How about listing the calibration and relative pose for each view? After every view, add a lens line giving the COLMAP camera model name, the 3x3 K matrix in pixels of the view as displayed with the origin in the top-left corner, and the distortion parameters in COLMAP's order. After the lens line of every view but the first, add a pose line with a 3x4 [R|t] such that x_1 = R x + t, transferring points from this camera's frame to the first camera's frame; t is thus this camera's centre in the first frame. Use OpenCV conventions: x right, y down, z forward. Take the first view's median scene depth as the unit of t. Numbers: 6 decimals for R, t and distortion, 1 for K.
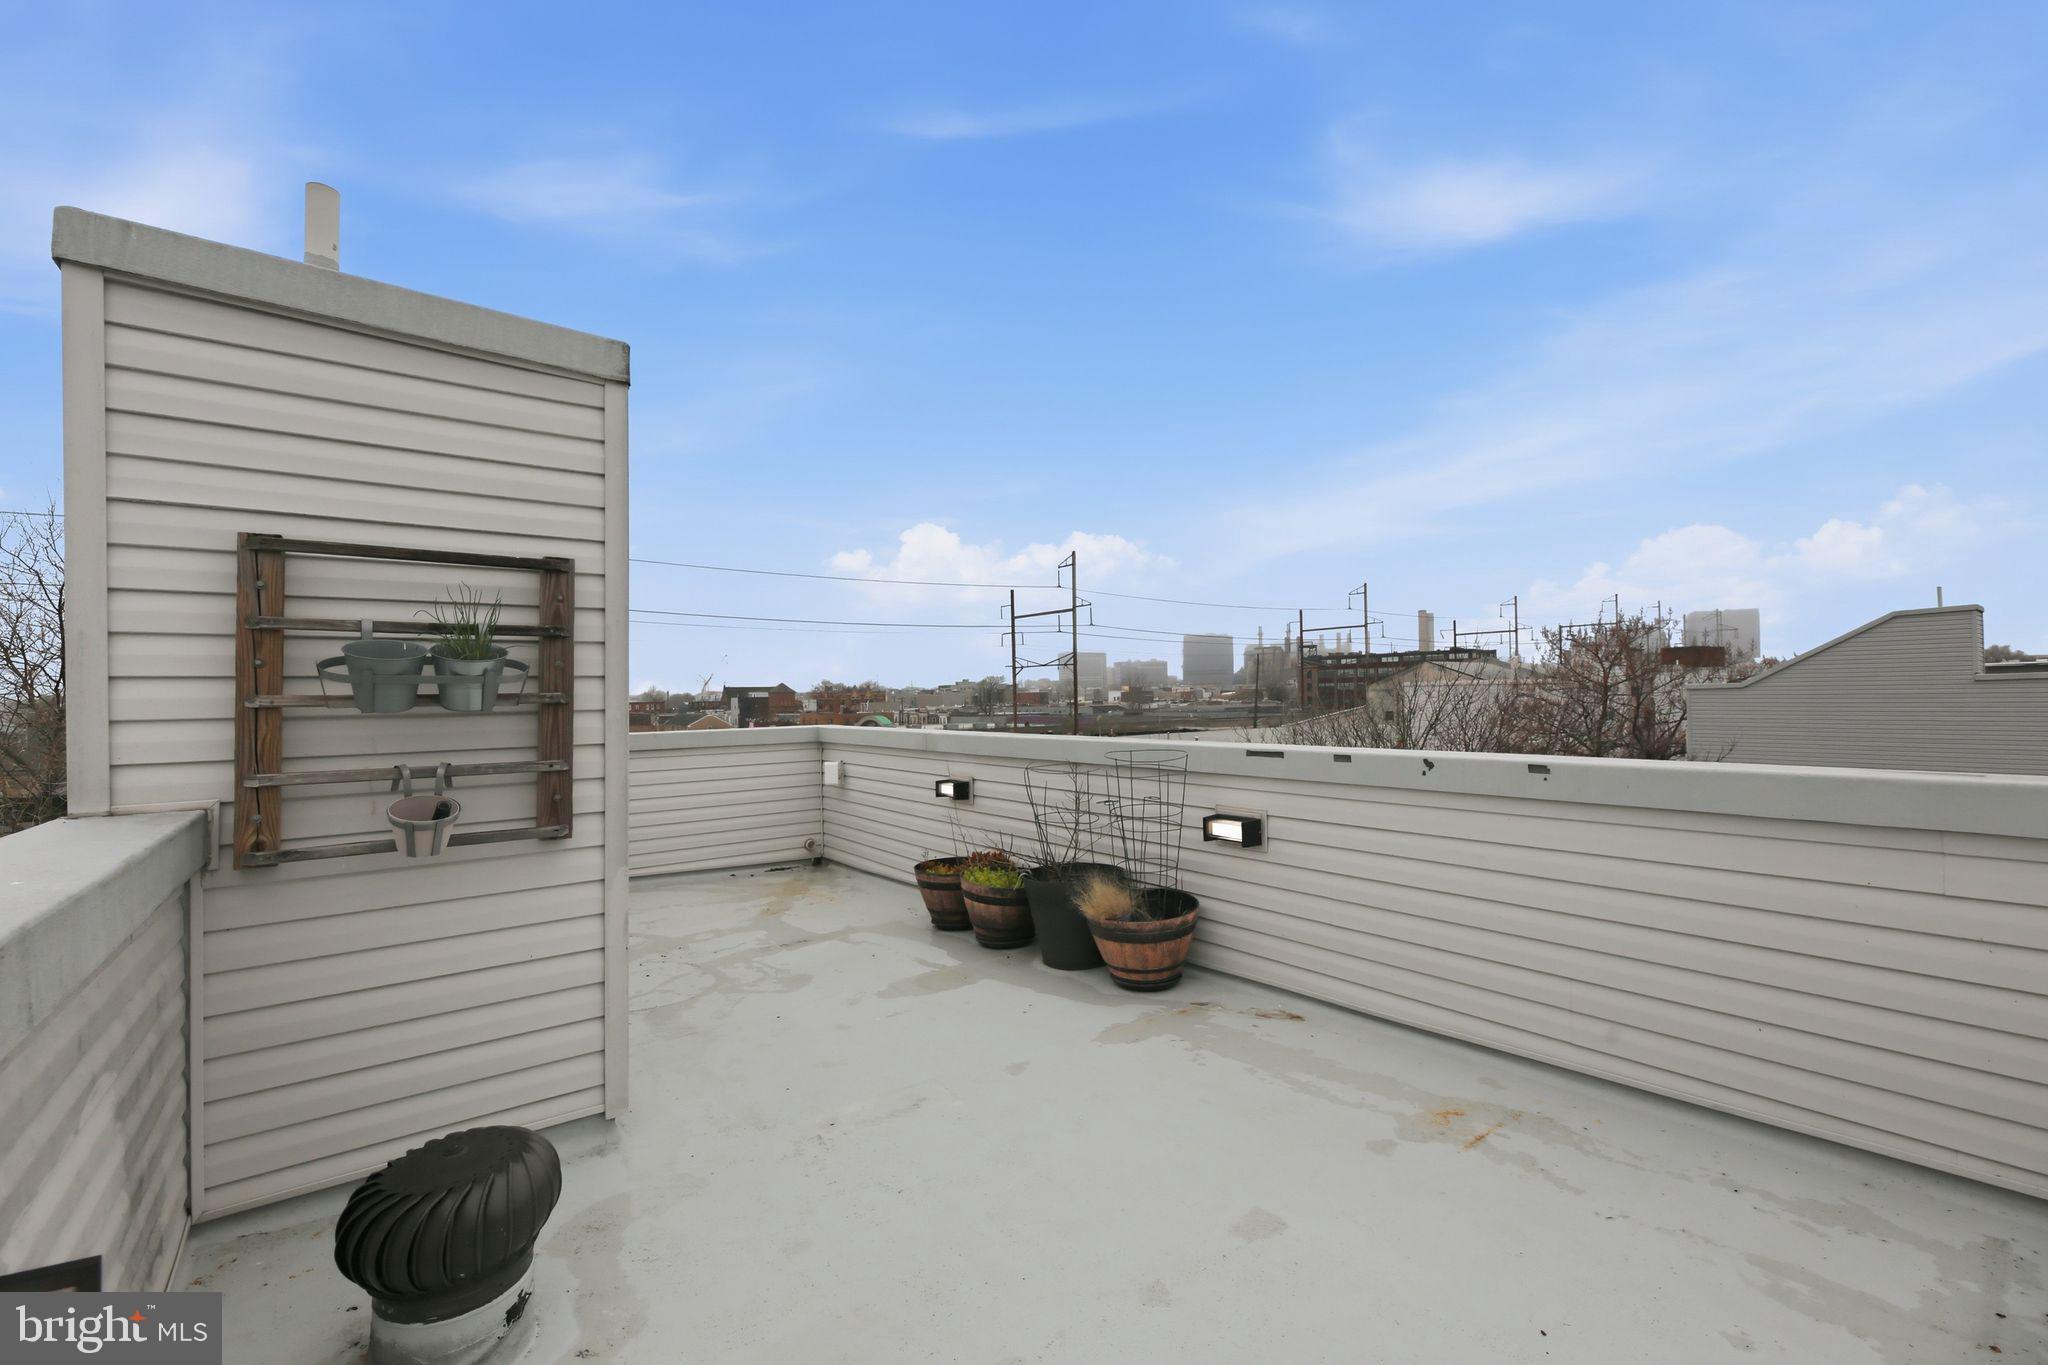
lens RADIAL K [[856.7, 0, 1019.9], [0, 856.7, 689.6], [0, 0, 1]] dist [-0.000708, -0.000407]
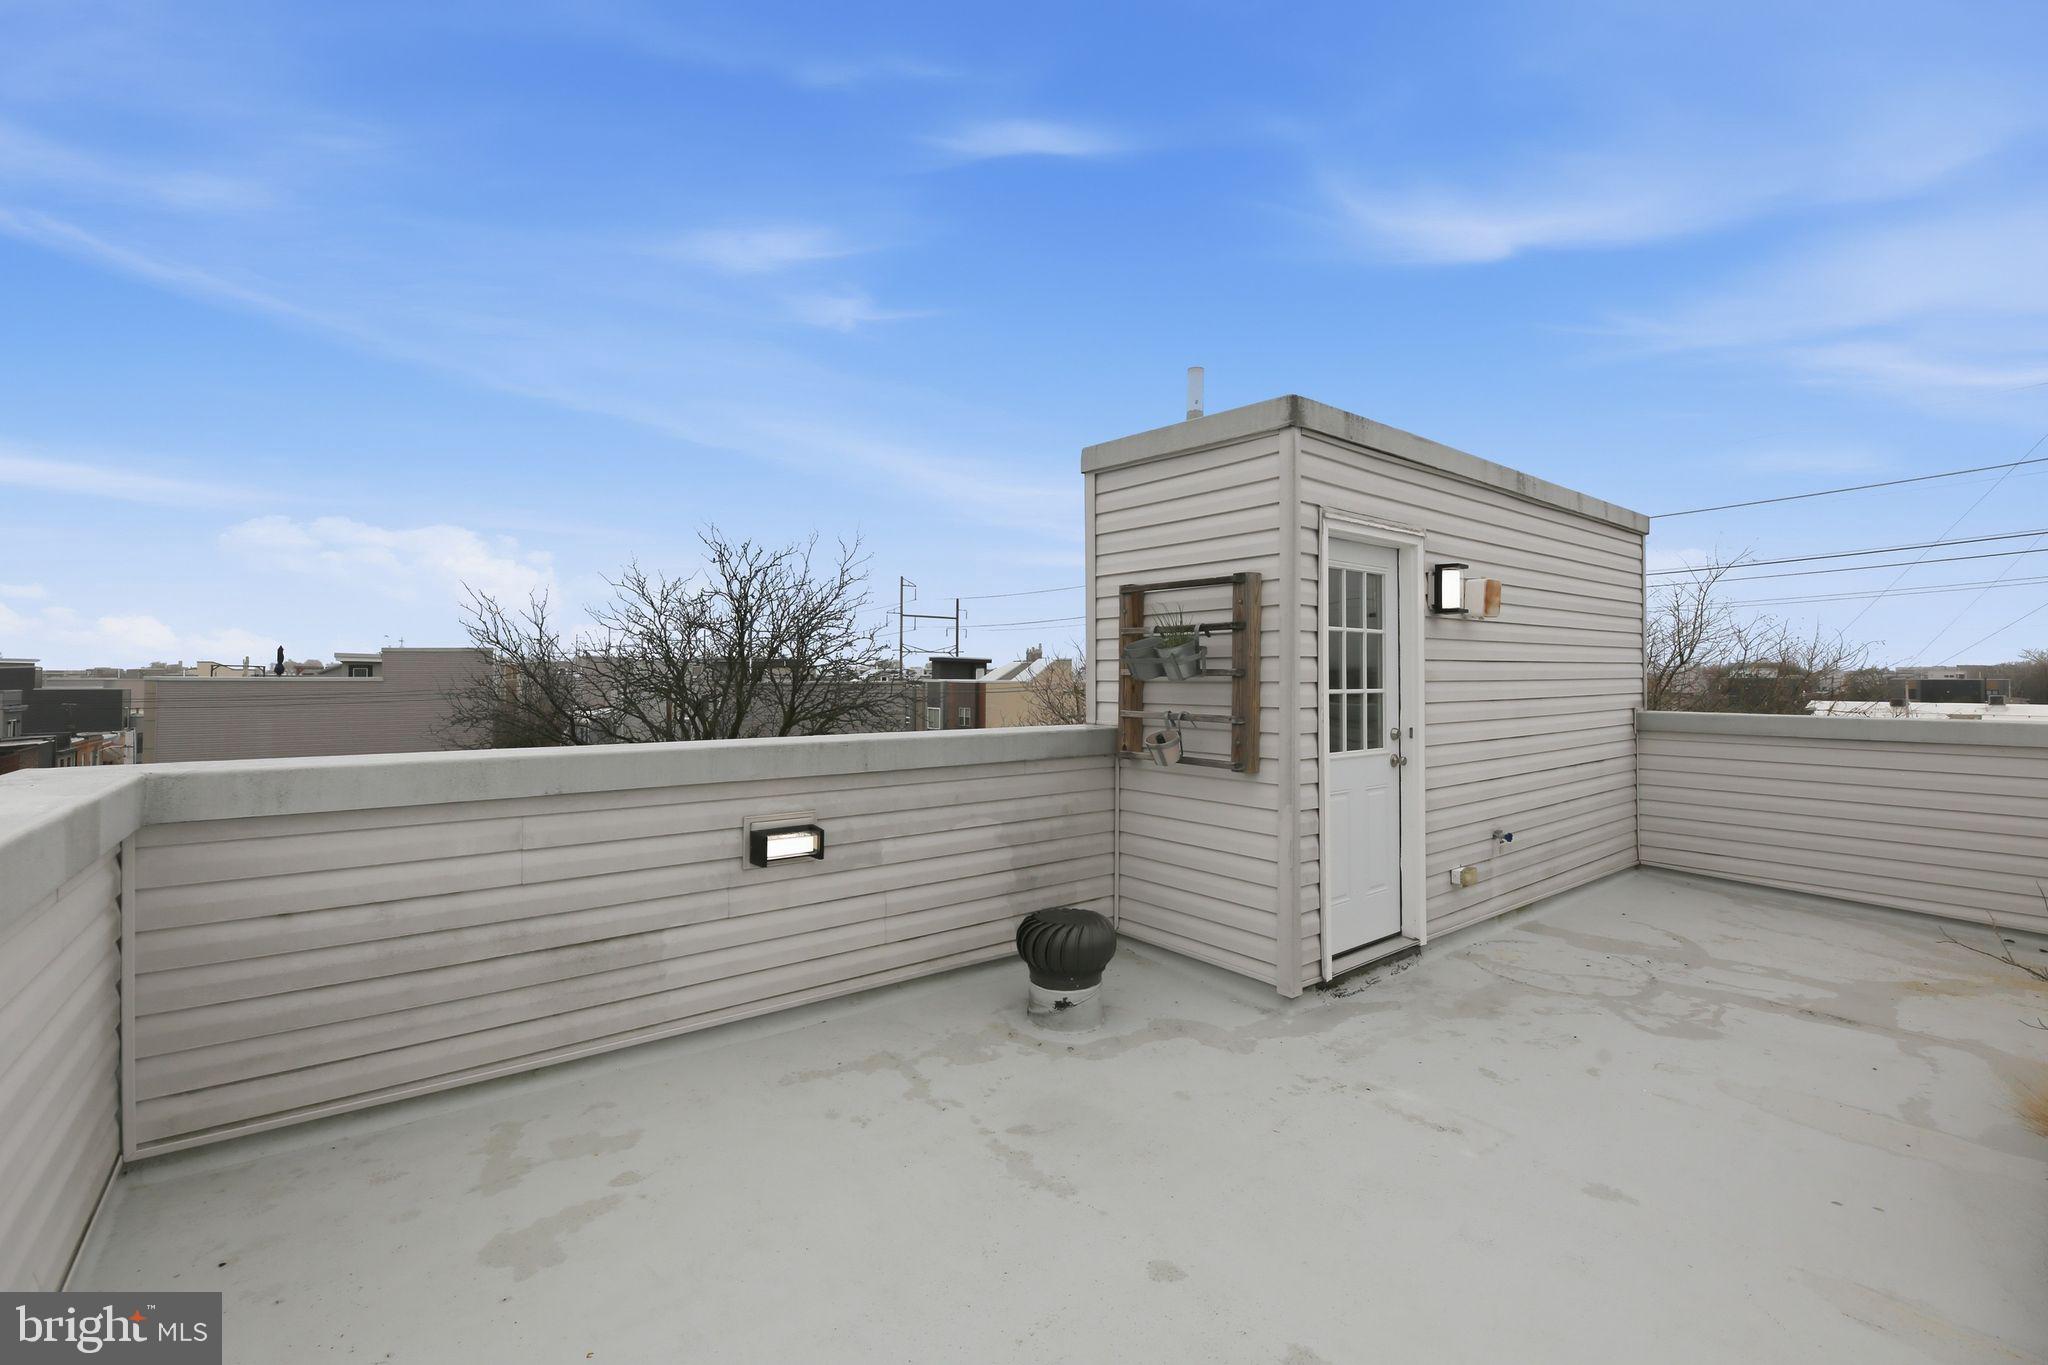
lens RADIAL K [[869.7, 0, 1024.7], [0, 869.7, 667.9], [0, 0, 1]] dist [-0.000468, -0.000180]
pose [[0.021388, 0.007440, -0.999744, 0.874183], [0.004342, 0.999962, 0.007535, -0.010011], [0.999762, -0.004502, 0.021355, 0.607543]]
